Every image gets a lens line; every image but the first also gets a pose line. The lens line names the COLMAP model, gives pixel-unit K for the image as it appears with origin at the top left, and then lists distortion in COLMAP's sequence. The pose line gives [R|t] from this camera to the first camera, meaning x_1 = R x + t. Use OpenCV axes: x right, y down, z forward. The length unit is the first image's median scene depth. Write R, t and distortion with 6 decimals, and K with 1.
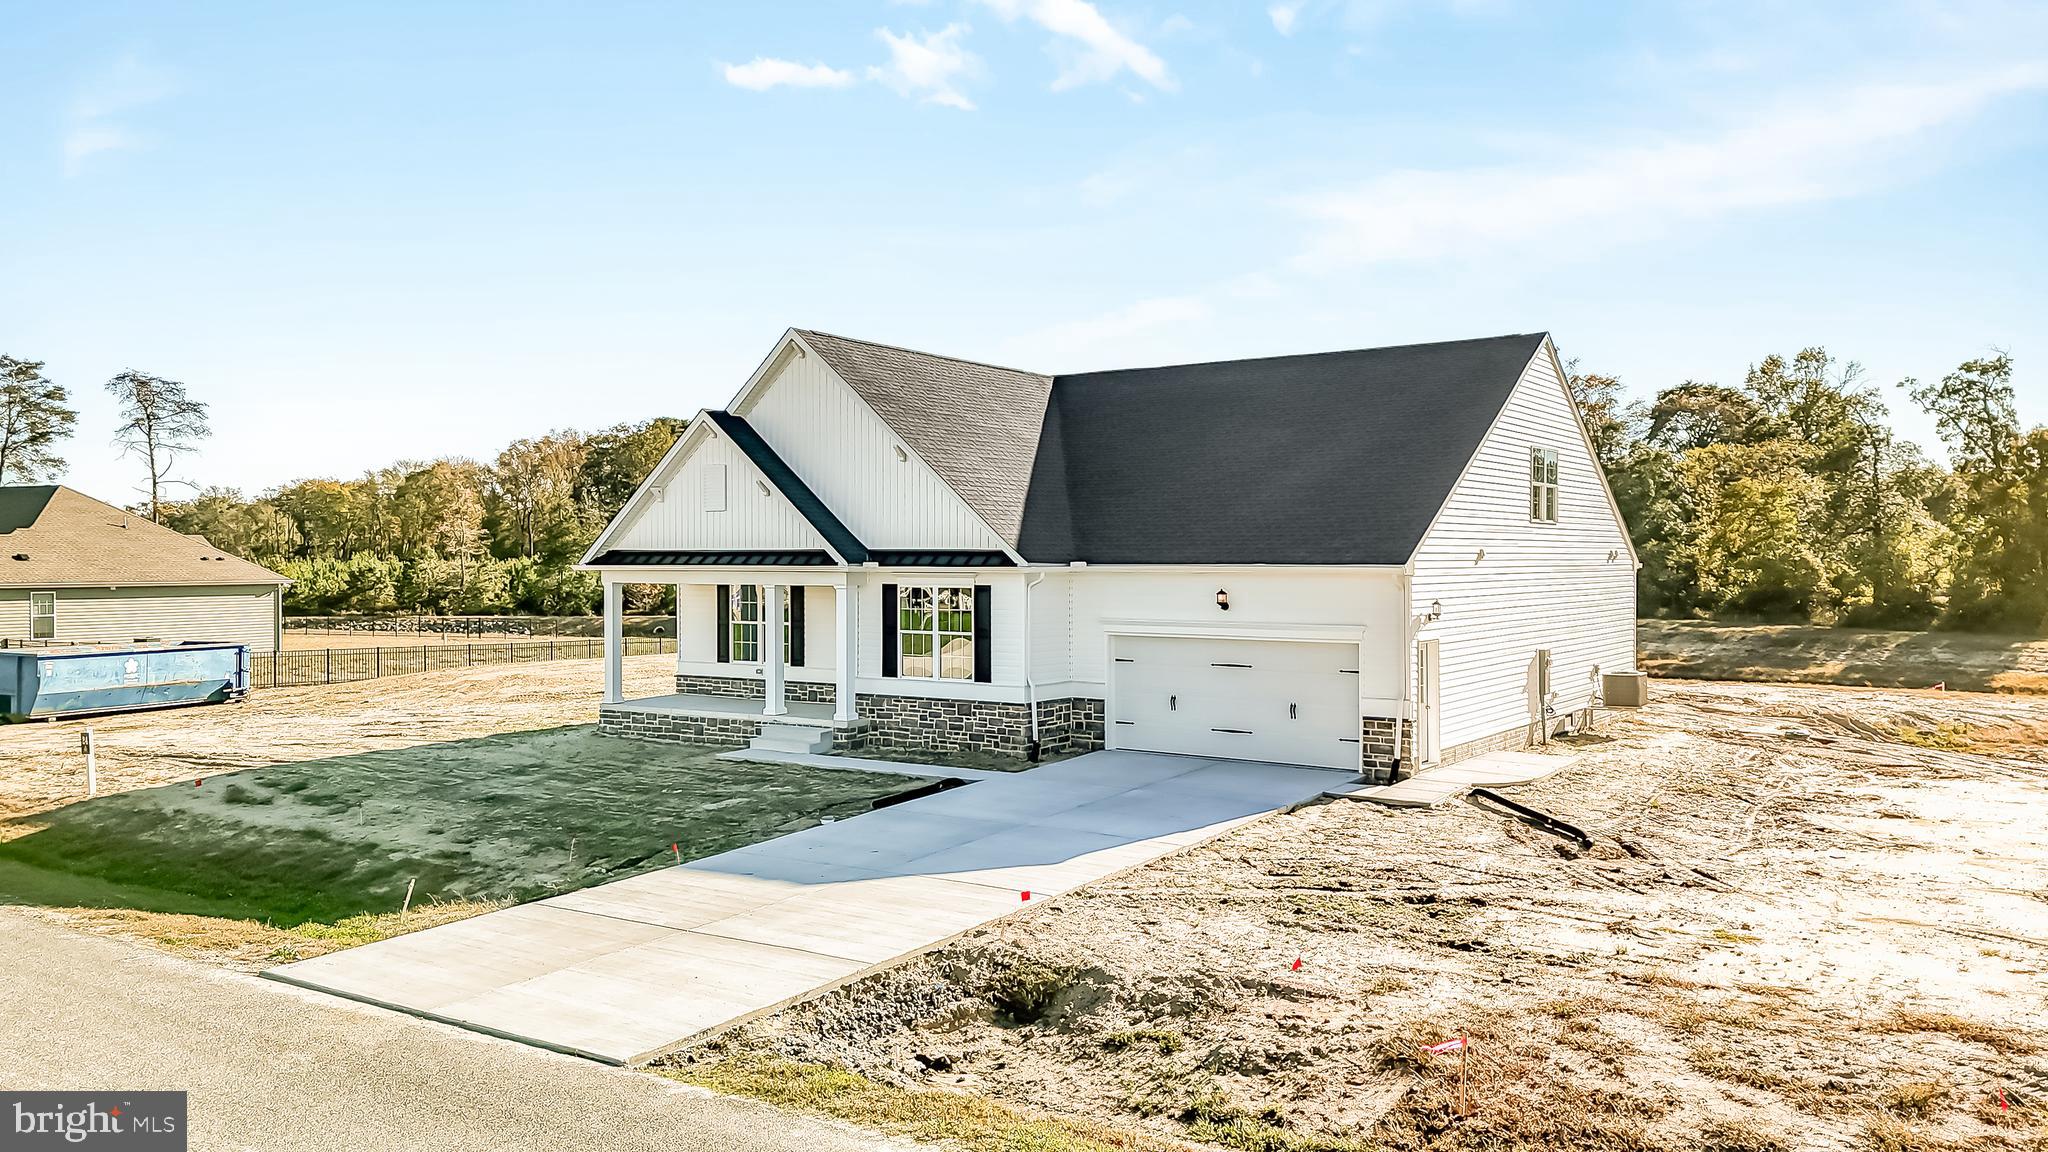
lens RADIAL K [[1538.1, 0, 1028.0], [0, 1538.1, 533.0], [0, 0, 1]] dist [0.070527, -0.061269]
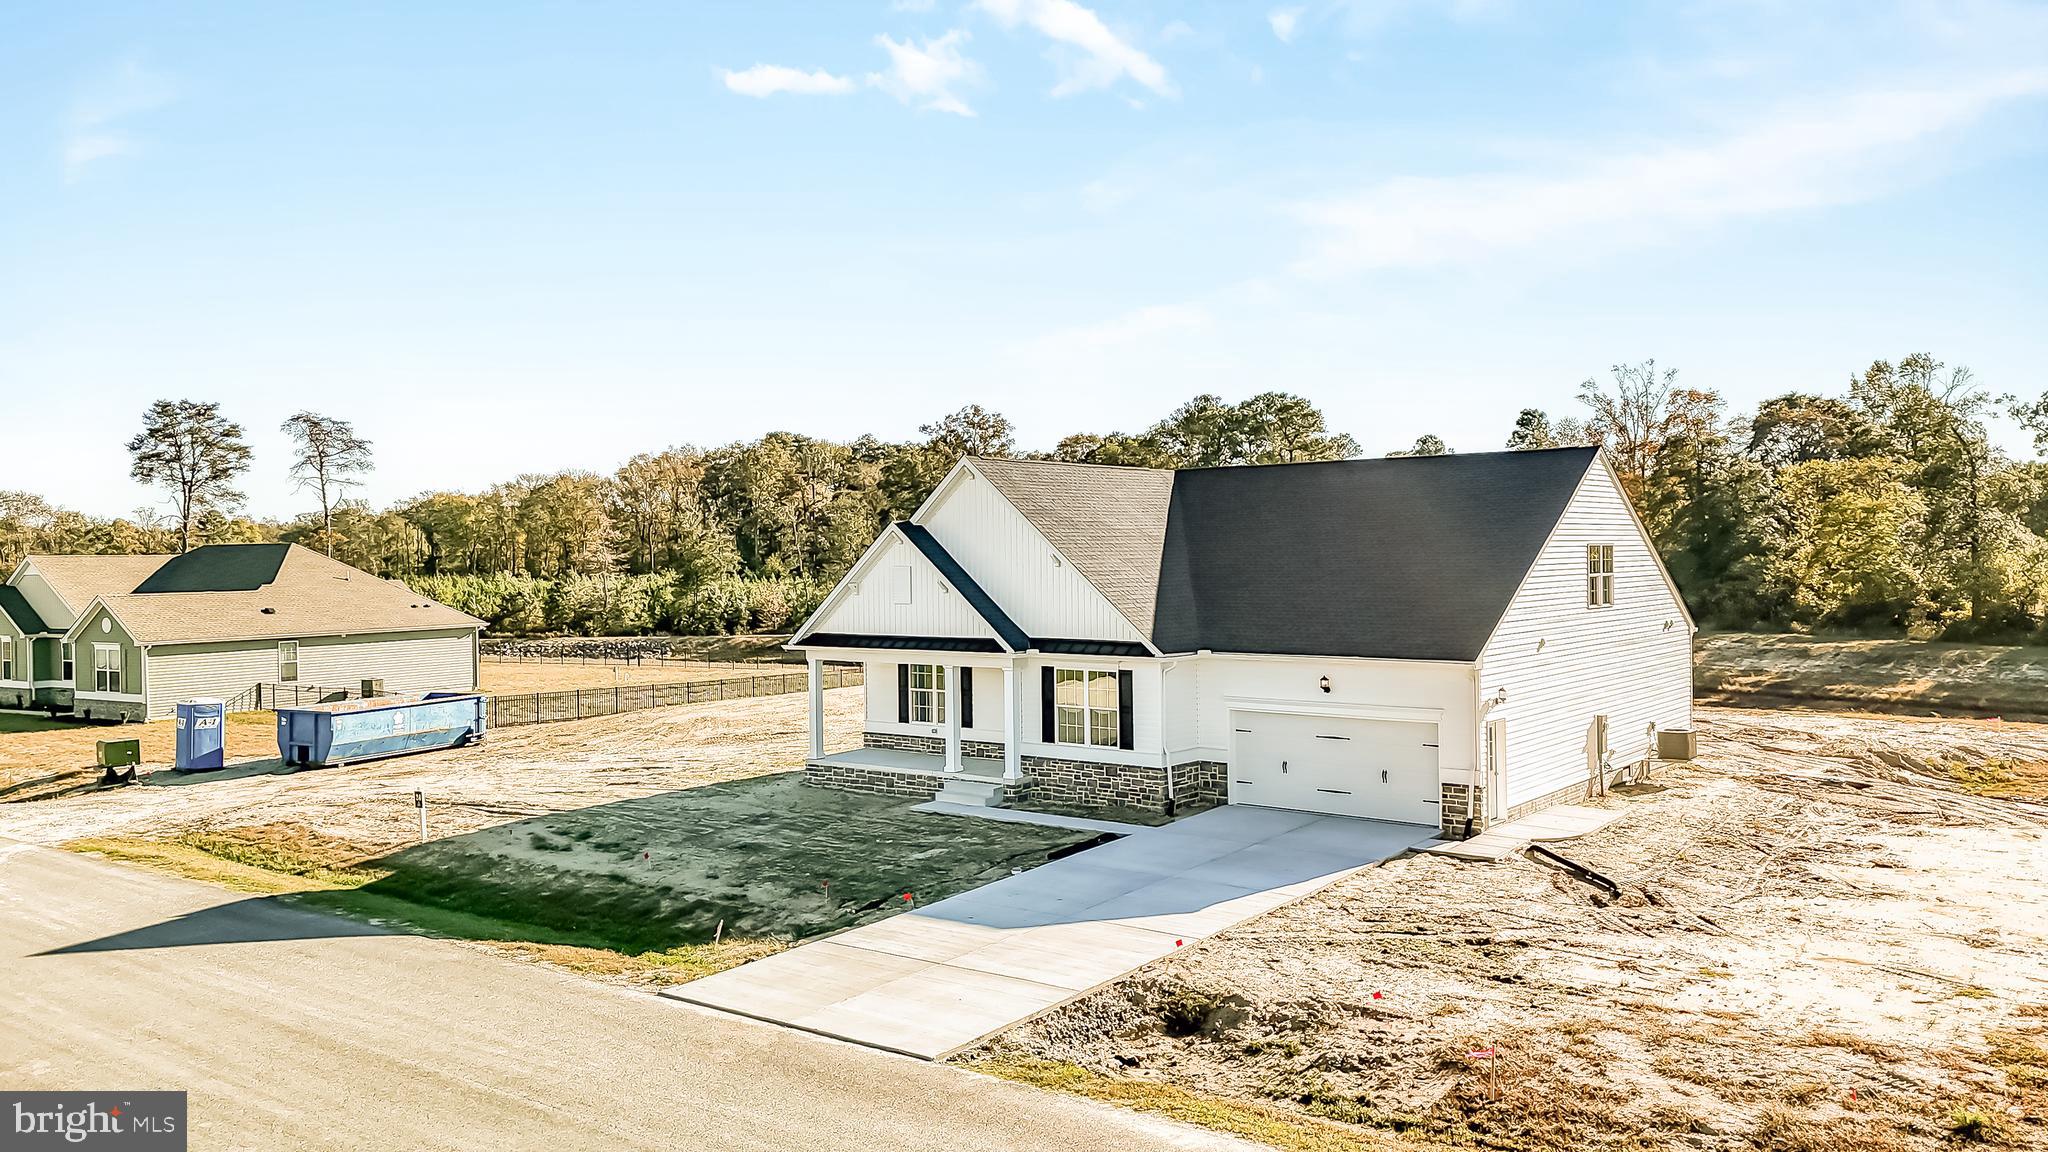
lens RADIAL K [[1544.3, 0, 1030.7], [0, 1544.3, 548.8], [0, 0, 1]] dist [0.072447, -0.064102]
pose [[0.998020, -0.011909, -0.061764, -0.027976], [0.012763, 0.999828, 0.013448, -0.080025], [0.061594, -0.014210, 0.998000, -0.228416]]
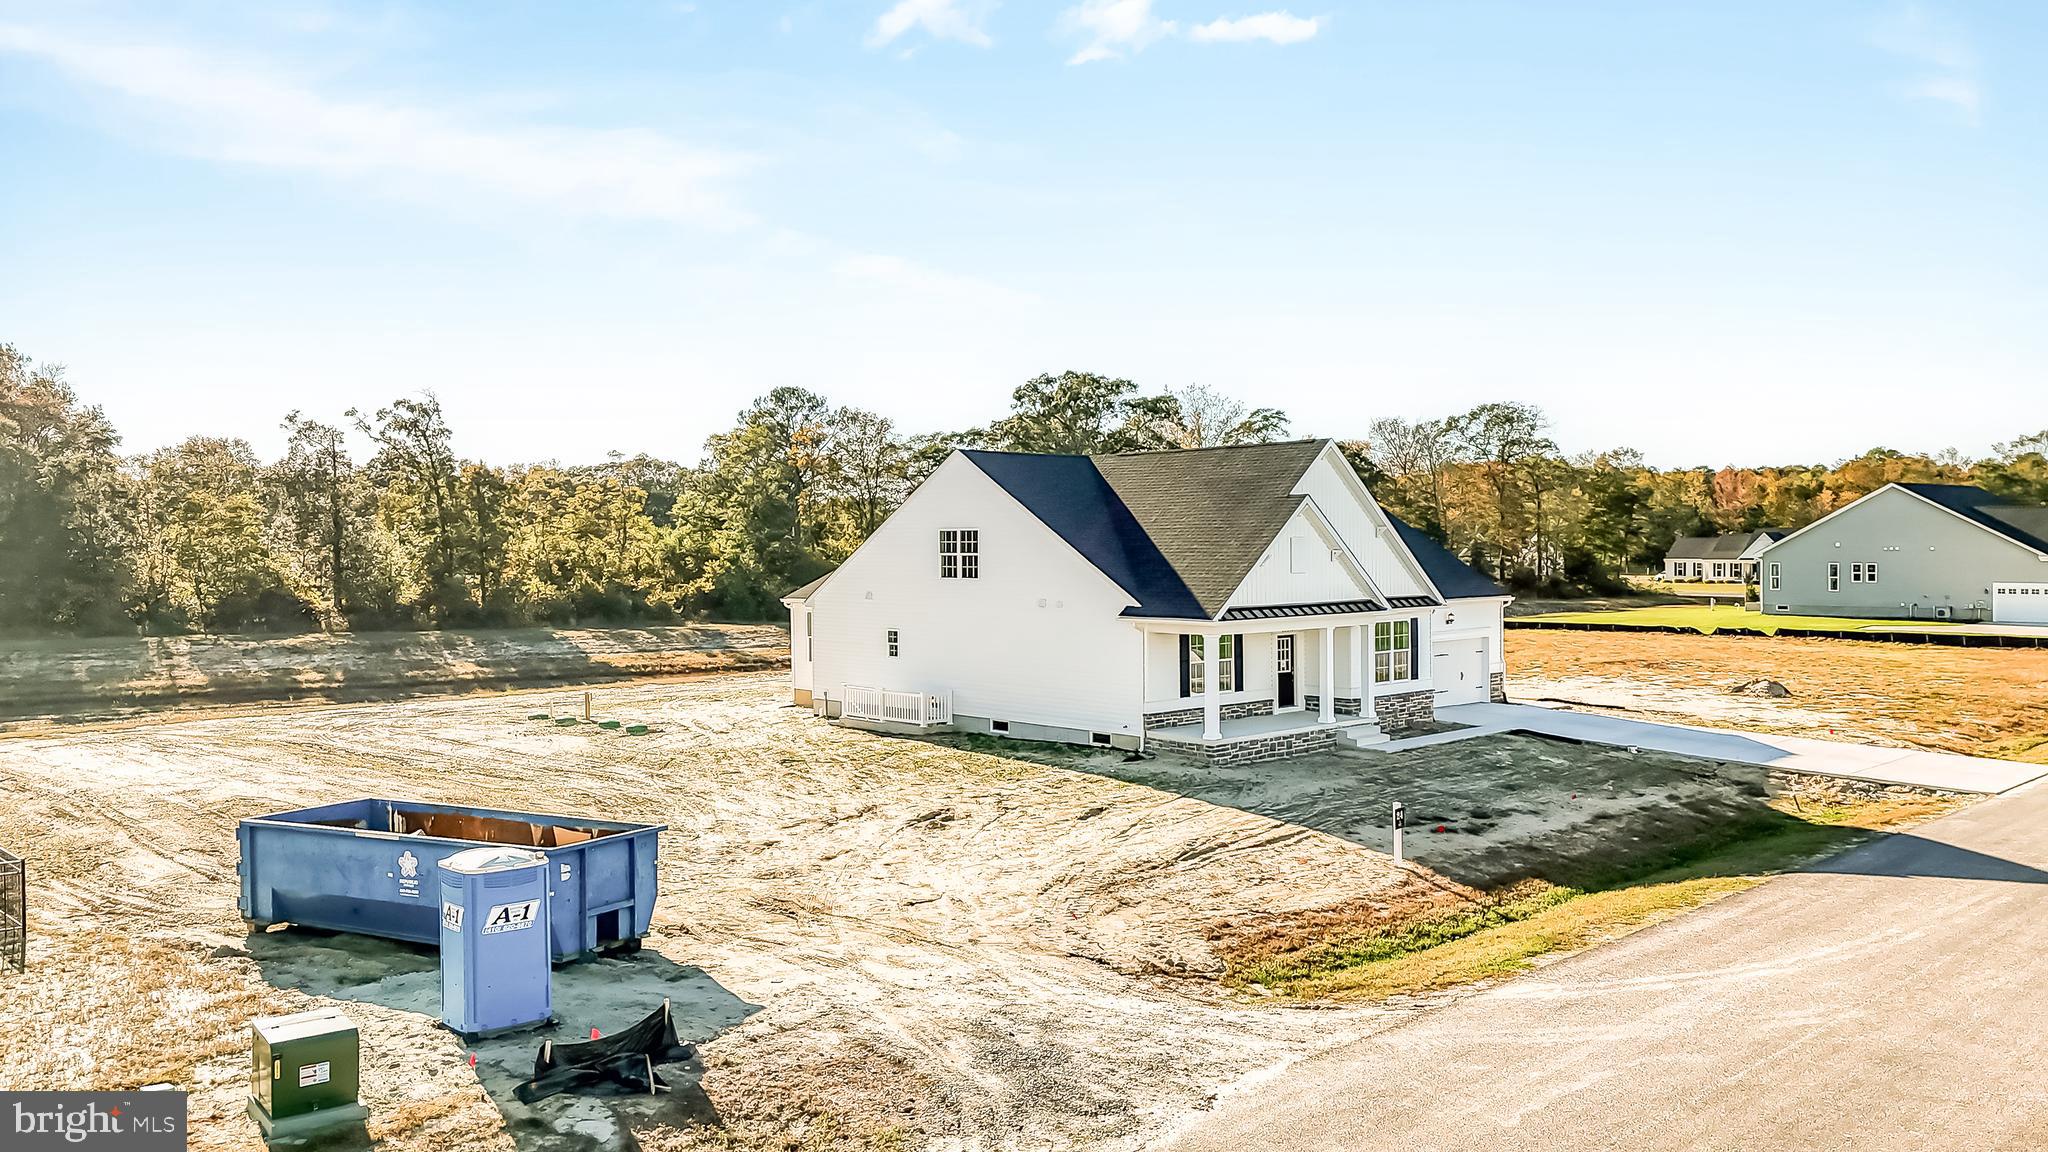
lens RADIAL K [[1538.1, 0, 1028.0], [0, 1538.1, 533.0], [0, 0, 1]] dist [0.070527, -0.061269]
pose [[0.220285, 0.001034, 0.975435, -1.670218], [-0.009137, 0.999958, 0.001003, -0.051637], [-0.975393, -0.009133, 0.220285, 1.039270]]
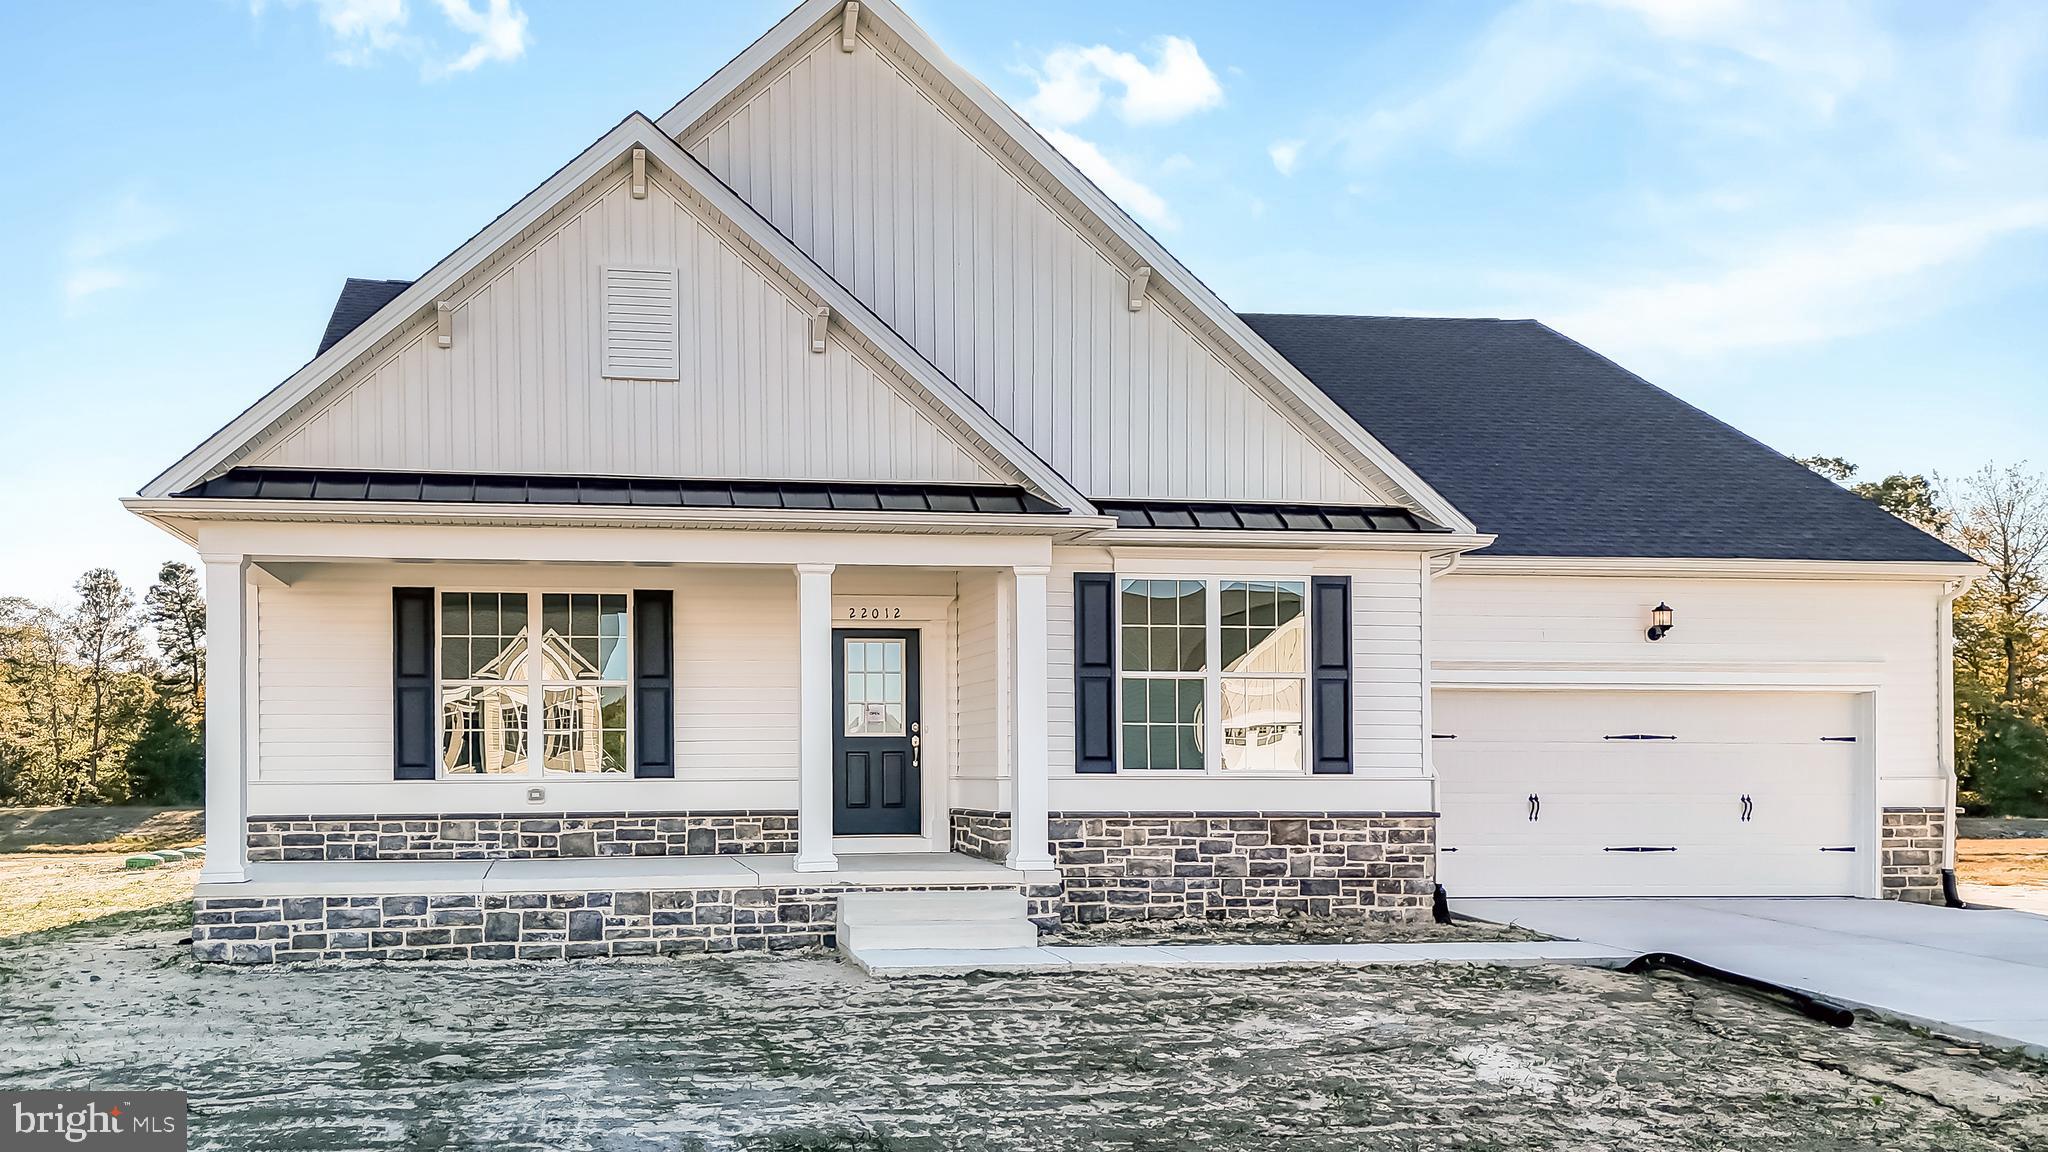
lens RADIAL K [[1619.7, 0, 798.9], [0, 1619.7, 713.3], [0, 0, 1]] dist [0.097699, -0.085530]
pose [[0.736194, 0.021838, 0.676418, -0.508871], [-0.007857, 0.999688, -0.023723, 0.091558], [-0.676724, 0.012150, 0.736136, 0.730557]]
